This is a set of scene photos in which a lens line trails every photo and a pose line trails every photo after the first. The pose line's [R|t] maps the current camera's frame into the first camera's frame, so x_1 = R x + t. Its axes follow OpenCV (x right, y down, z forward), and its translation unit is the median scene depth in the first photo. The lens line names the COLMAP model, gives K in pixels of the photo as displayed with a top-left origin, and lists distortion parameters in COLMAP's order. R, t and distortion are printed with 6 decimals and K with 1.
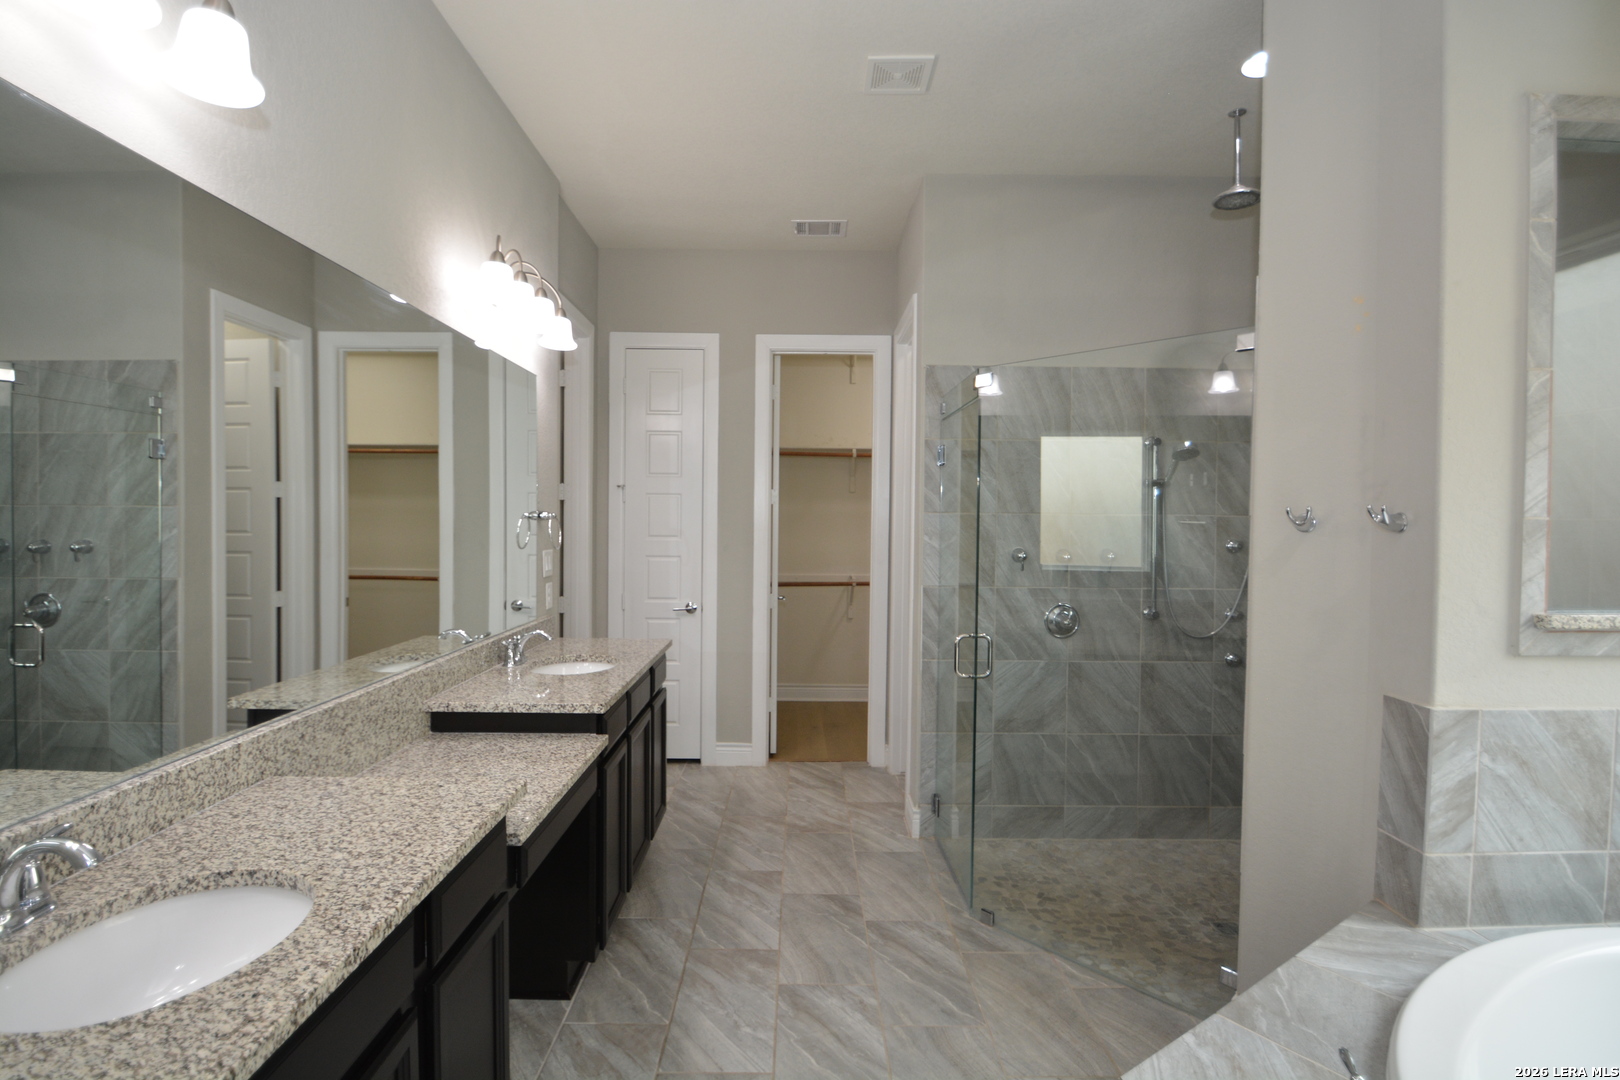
lens RADIAL K [[796.1, 0, 803.7], [0, 796.1, 533.1], [0, 0, 1]] dist [-0.044064, 0.053550]
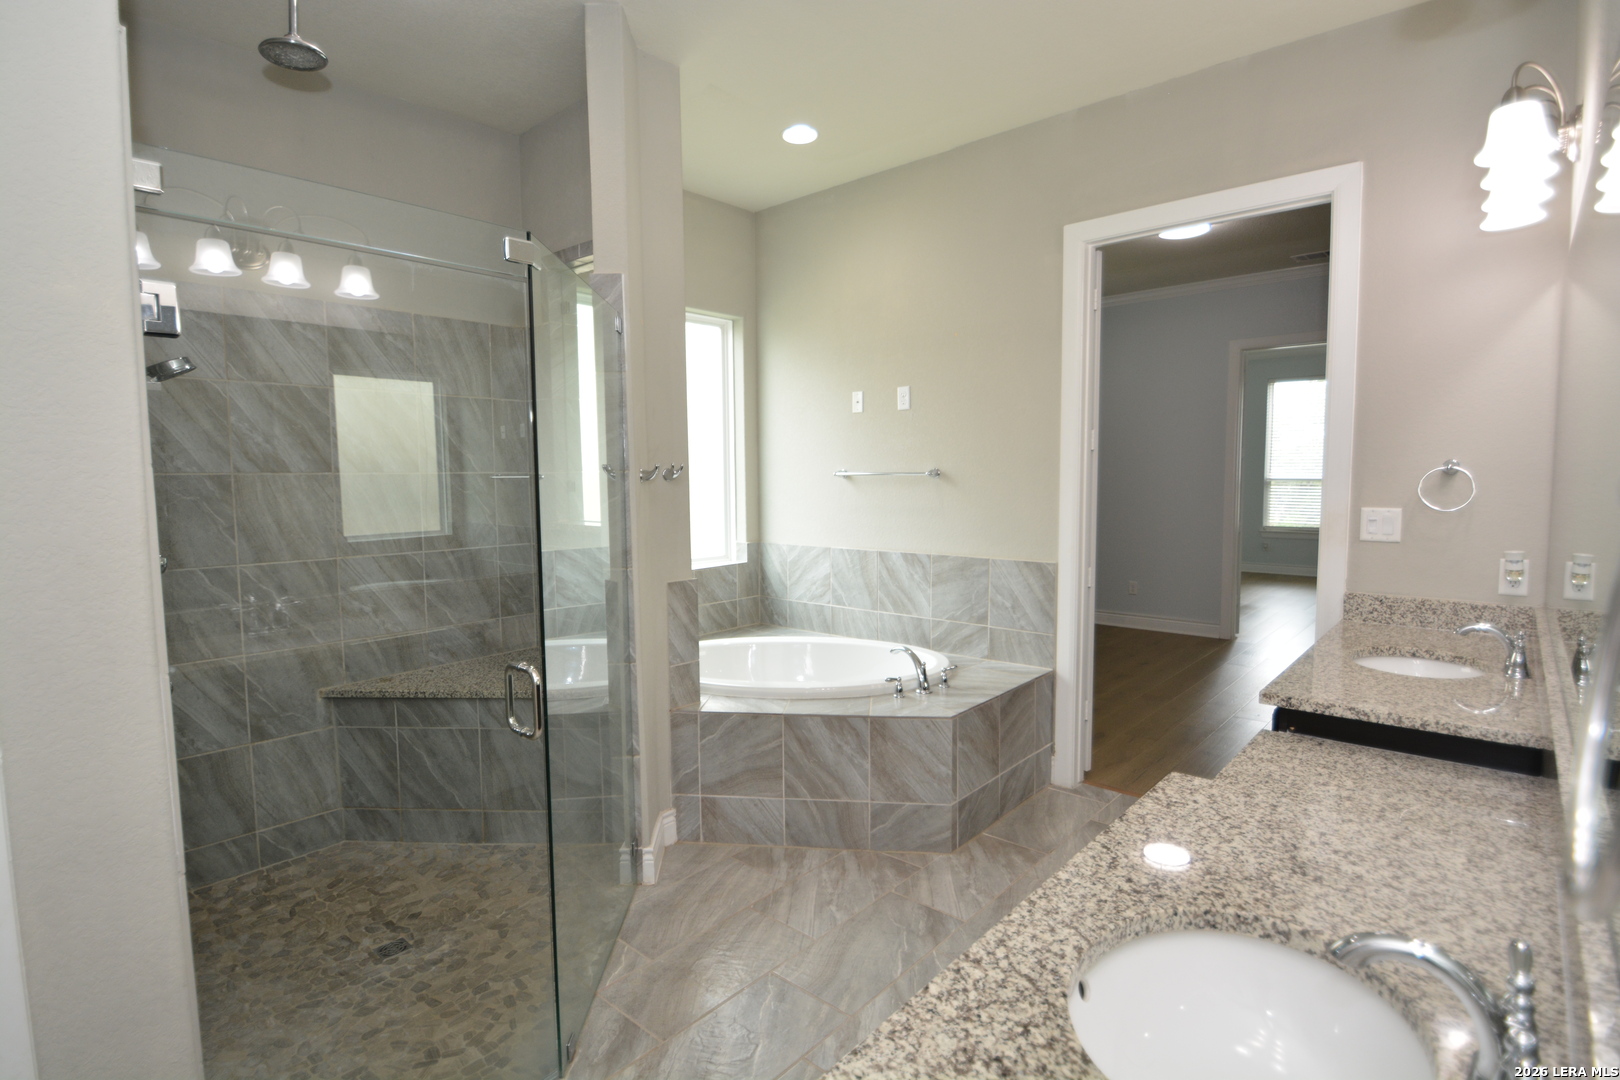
lens RADIAL K [[796.1, 0, 803.7], [0, 796.1, 533.1], [0, 0, 1]] dist [-0.044064, 0.053550]
pose [[-0.735108, -0.047008, 0.676318, -0.543529], [0.021384, 0.995489, 0.092435, -0.037499], [-0.677612, 0.082412, -0.730787, 1.968010]]
